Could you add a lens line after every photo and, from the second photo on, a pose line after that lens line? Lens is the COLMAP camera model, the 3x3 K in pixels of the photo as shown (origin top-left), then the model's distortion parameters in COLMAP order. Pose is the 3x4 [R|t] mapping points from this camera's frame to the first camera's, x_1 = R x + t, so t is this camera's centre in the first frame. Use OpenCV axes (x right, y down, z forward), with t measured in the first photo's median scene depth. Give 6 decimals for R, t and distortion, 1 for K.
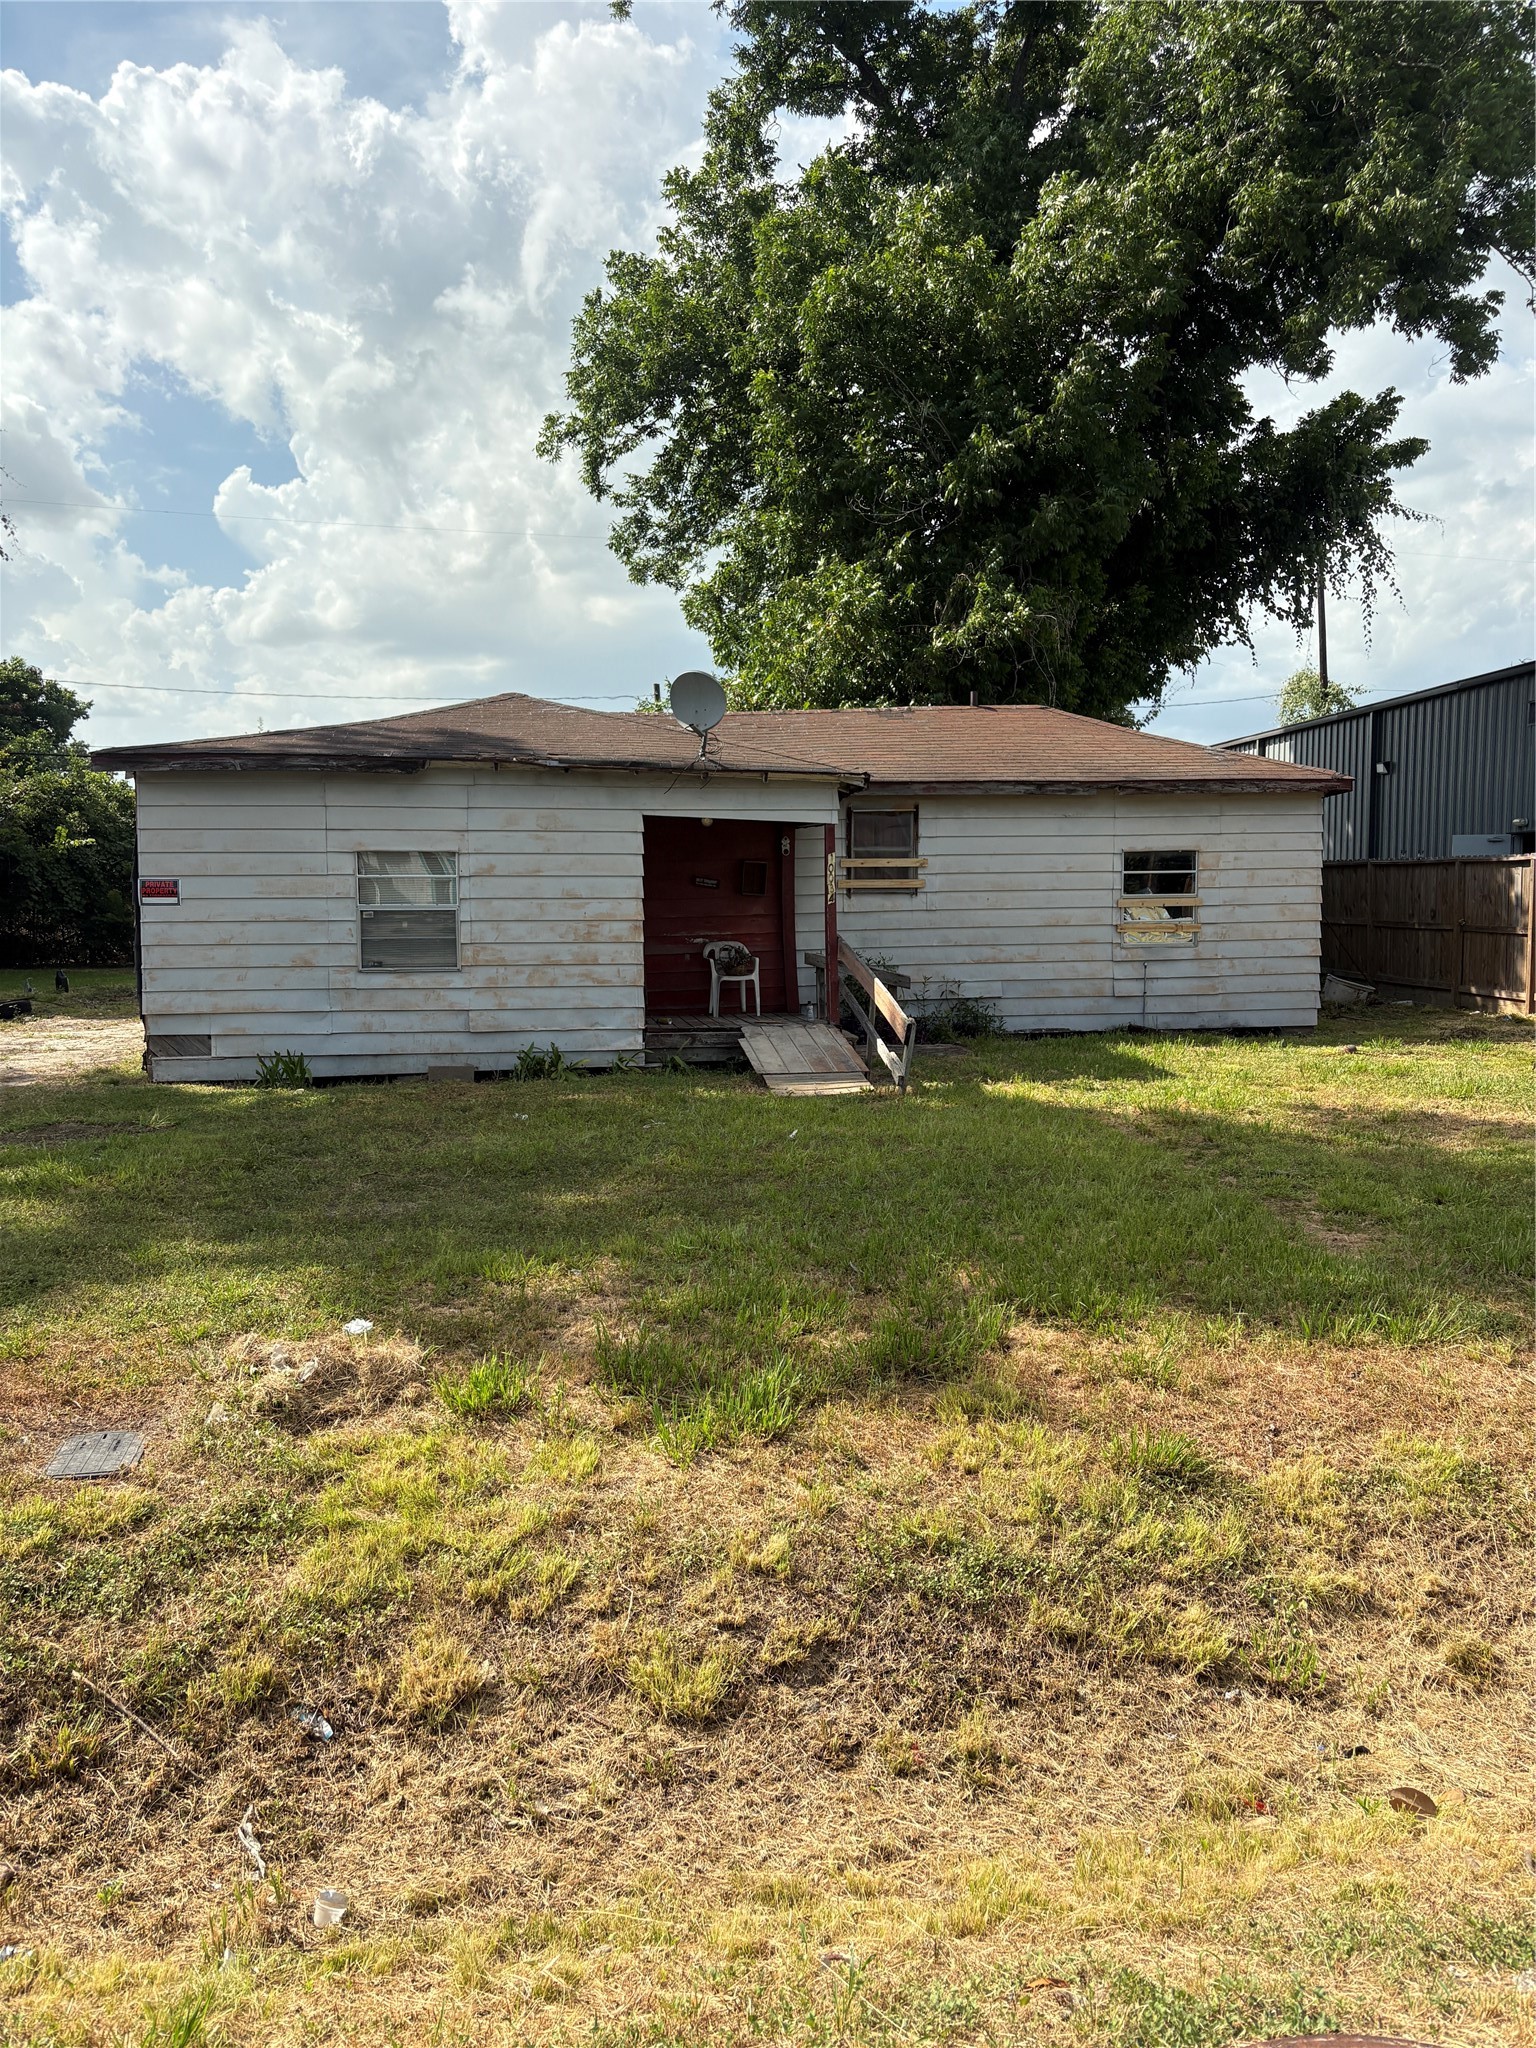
lens RADIAL K [[1572.4, 0, 775.0], [0, 1572.4, 1030.1], [0, 0, 1]] dist [0.039373, -0.000852]
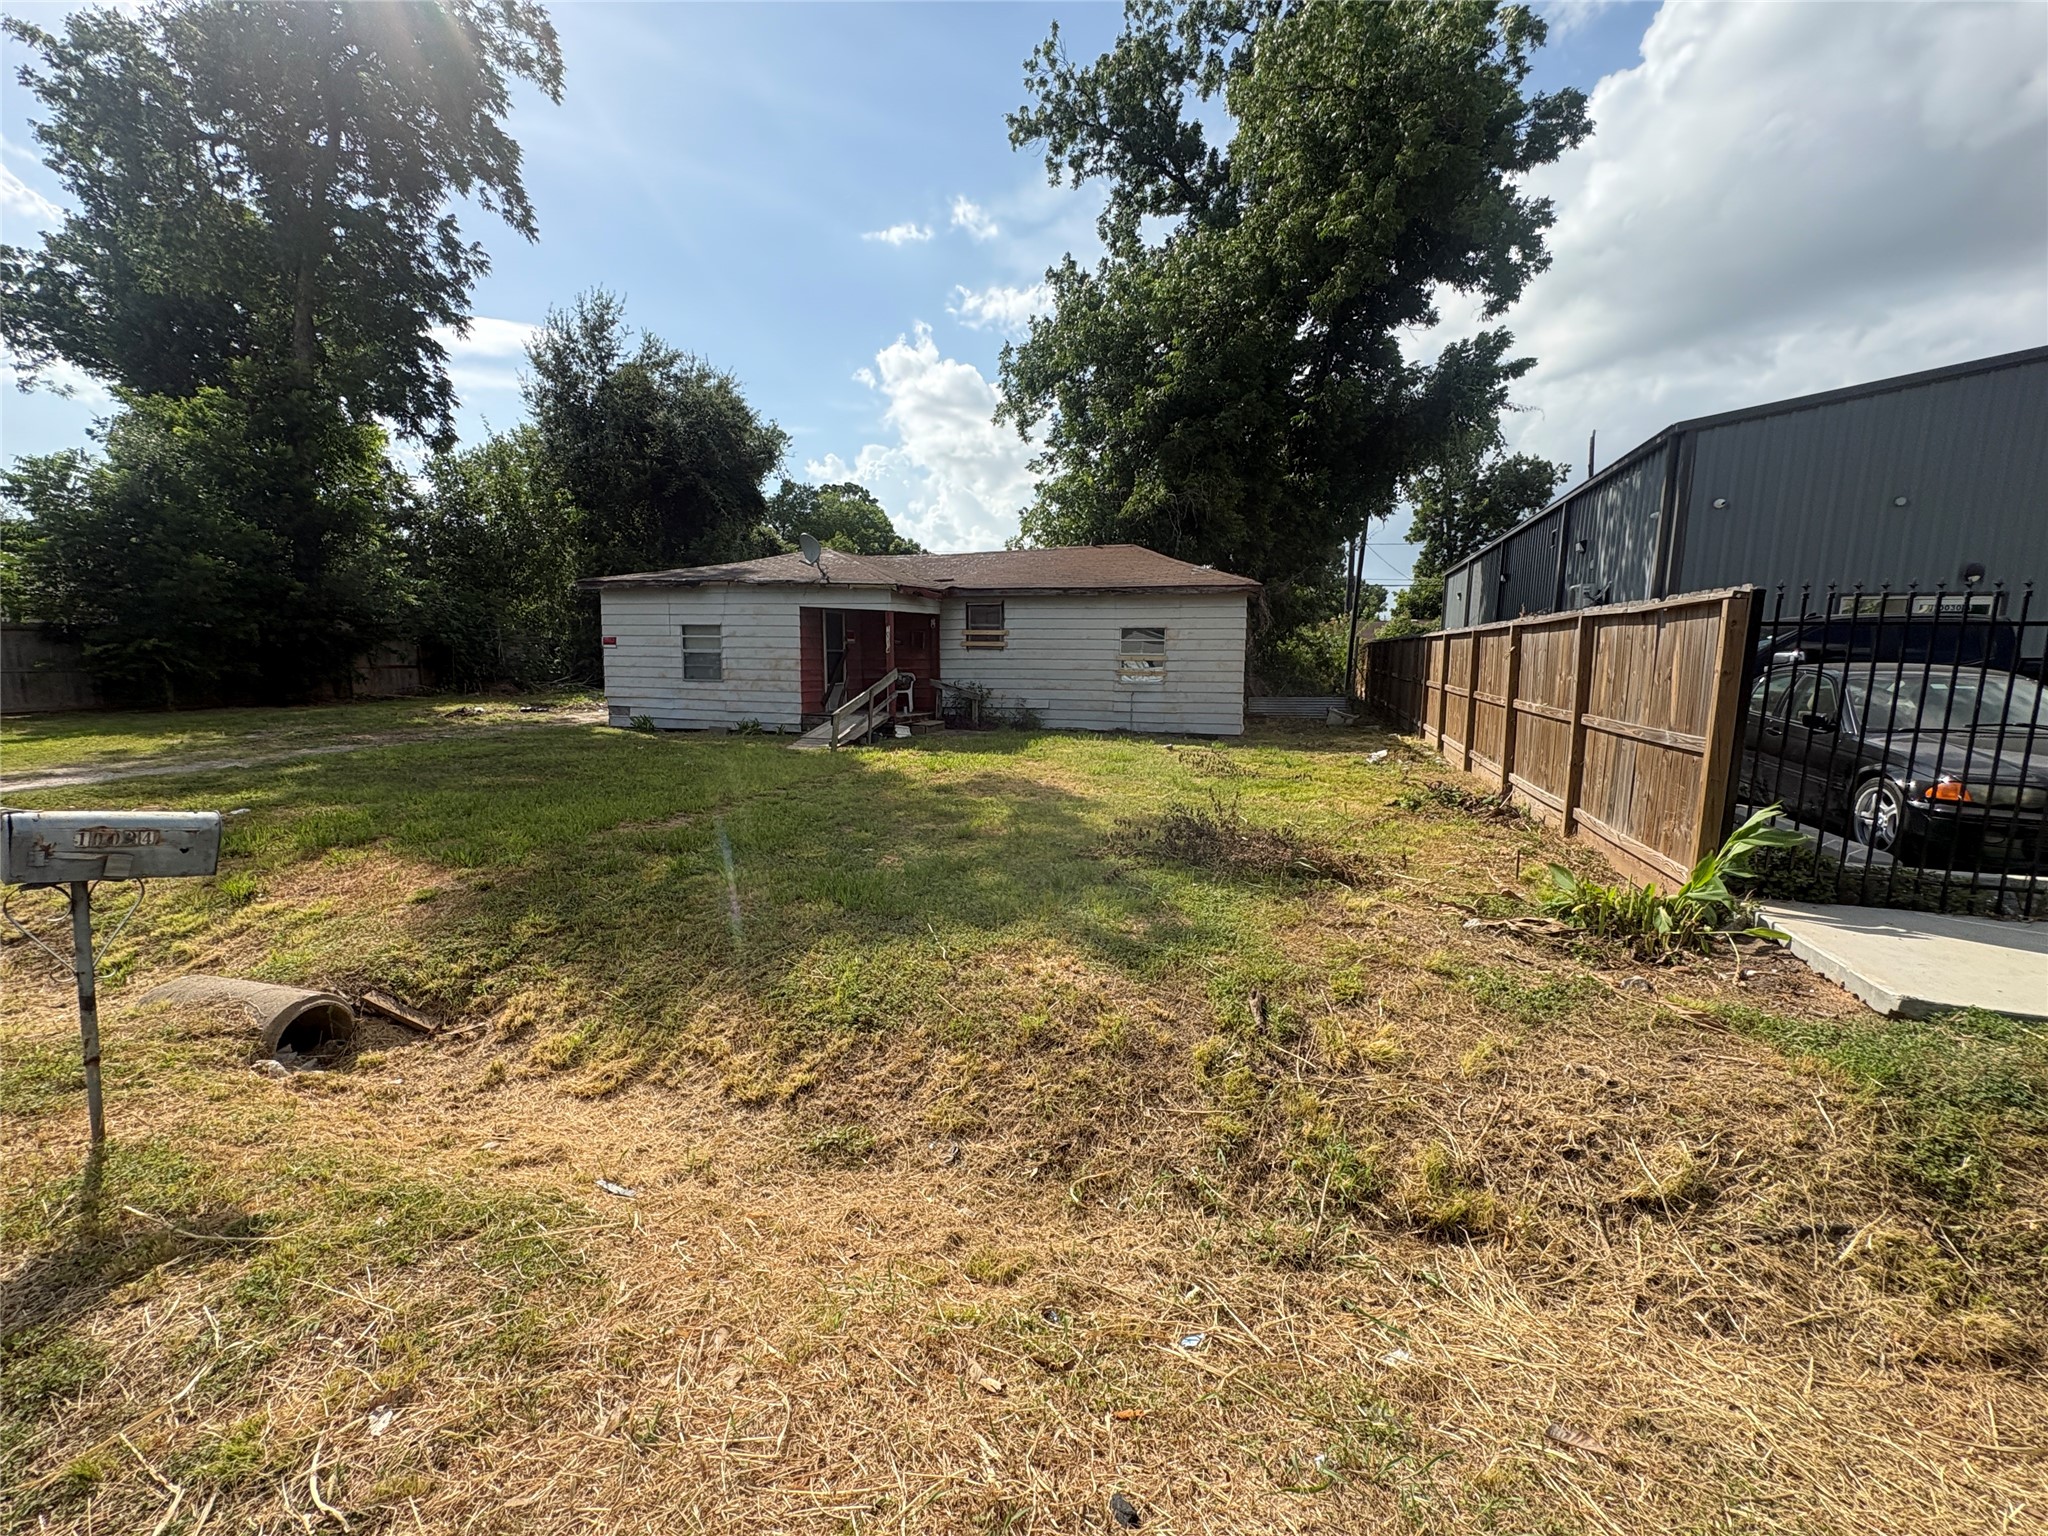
lens RADIAL K [[825.7, 0, 1024.0], [0, 825.7, 768.0], [0, 0, 1]] dist [0.000047, 0.000204]
pose [[0.908535, 0.073895, -0.411222, 0.506025], [-0.054364, 0.996776, 0.059008, -0.007674], [0.414257, -0.031255, 0.909623, 0.124687]]
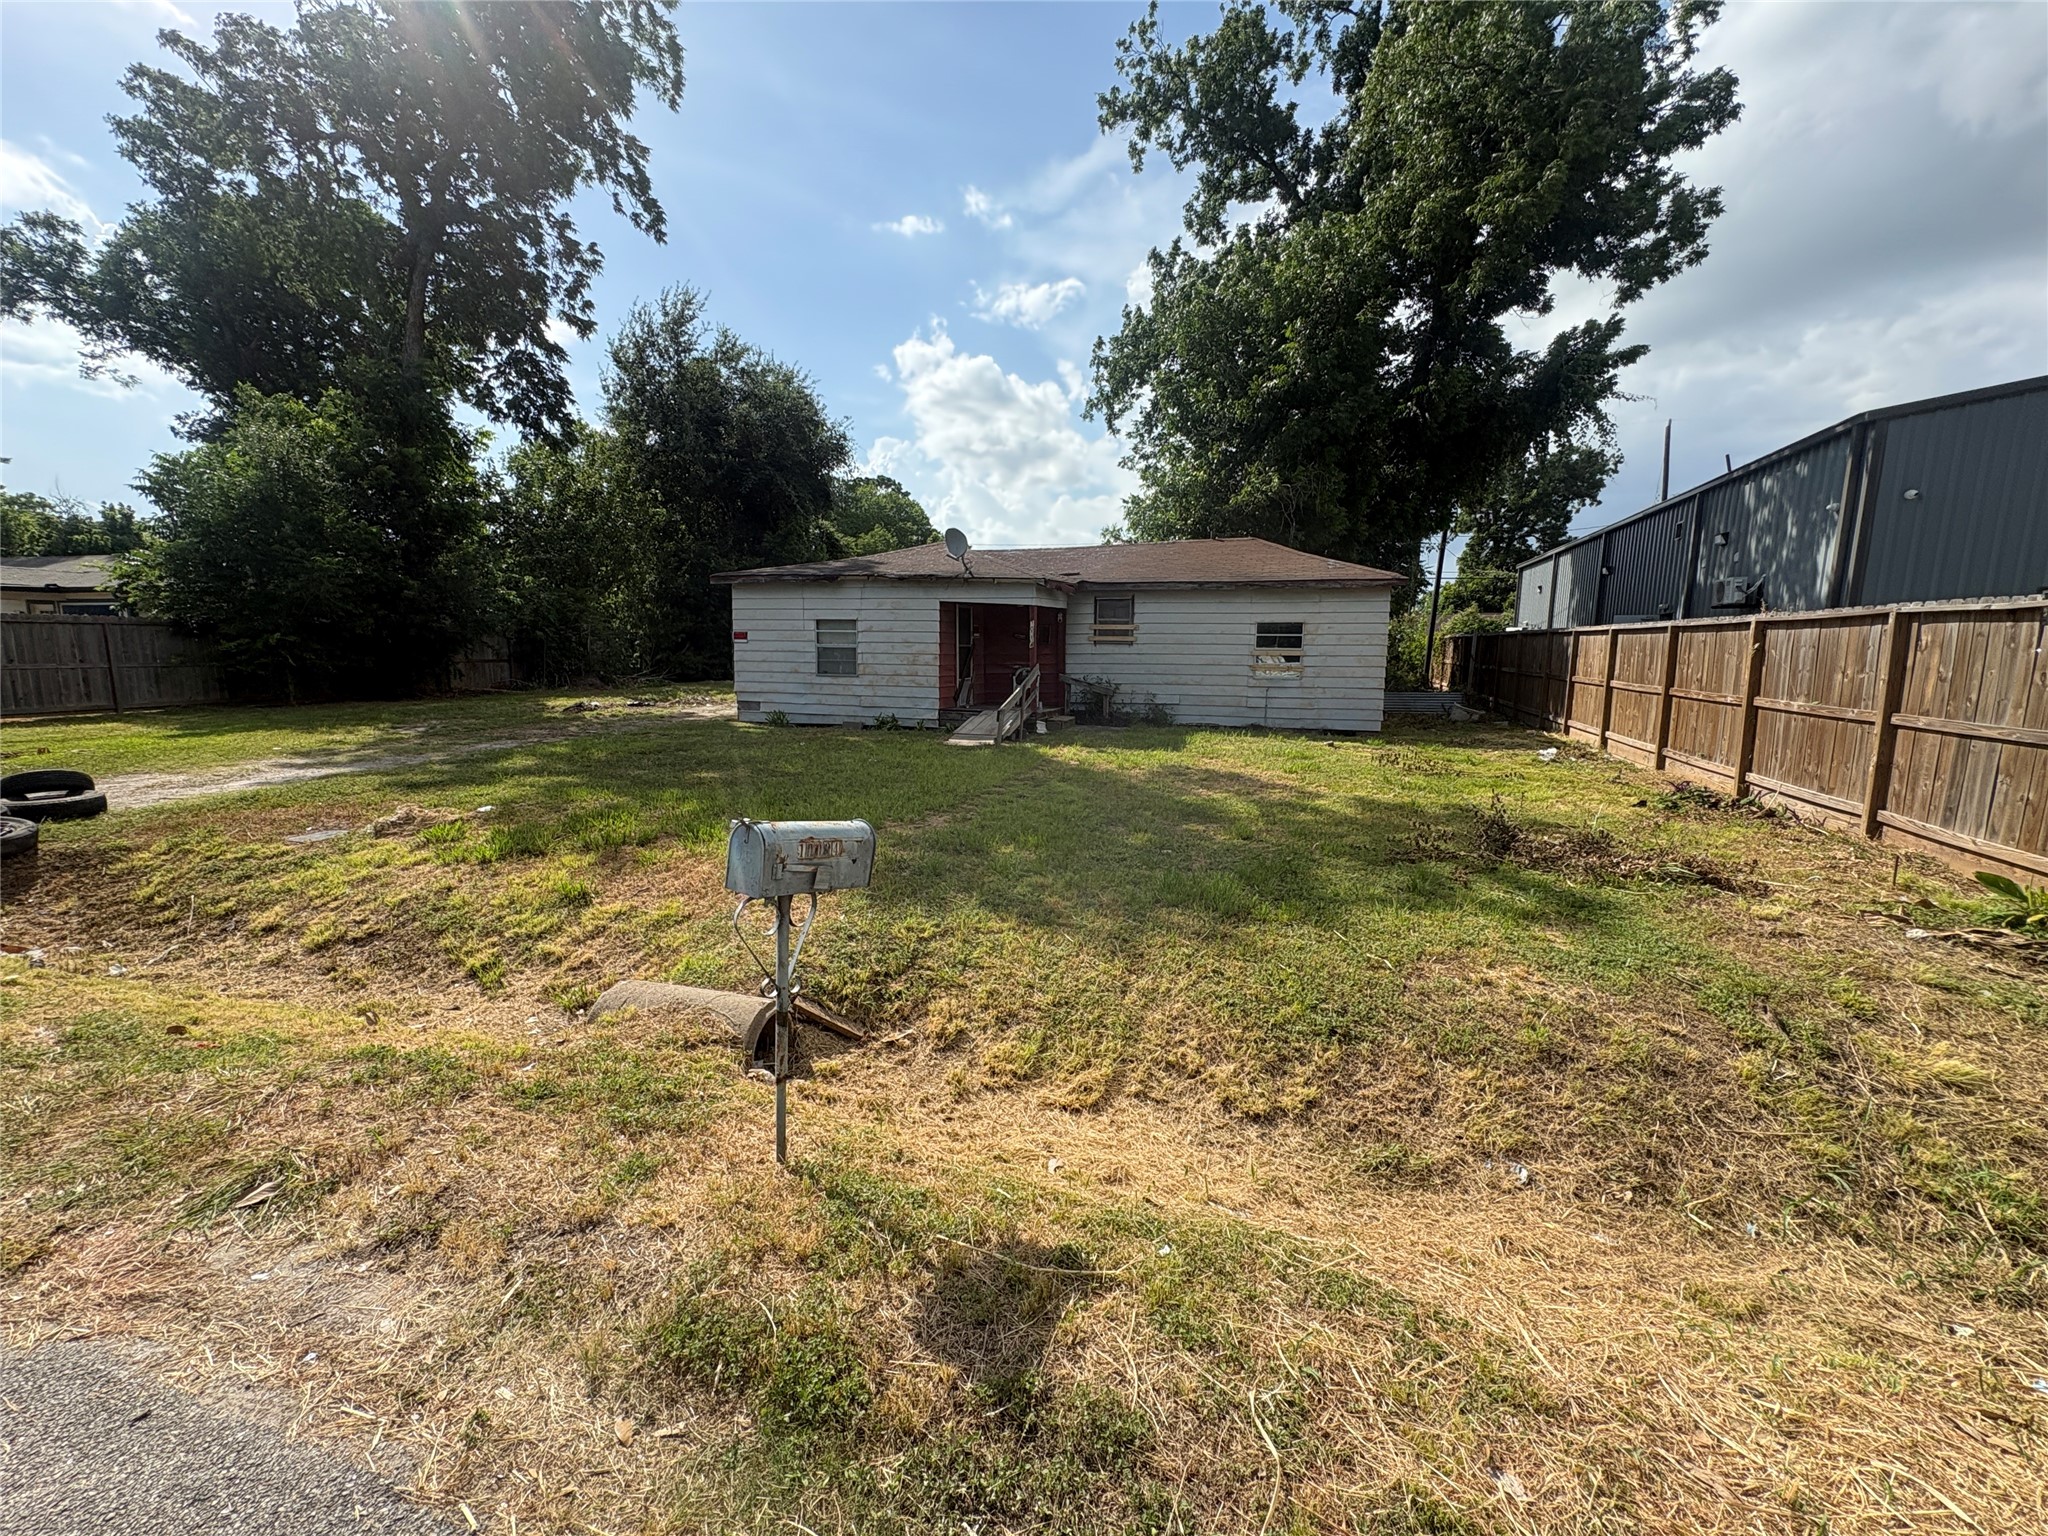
lens RADIAL K [[821.7, 0, 1015.3], [0, 821.7, 773.5], [0, 0, 1]] dist [-0.002697, 0.000529]
pose [[0.901098, 0.082587, -0.425677, 0.375820], [-0.055509, 0.995588, 0.075654, -0.002910], [0.430047, -0.044543, 0.901707, 0.074510]]
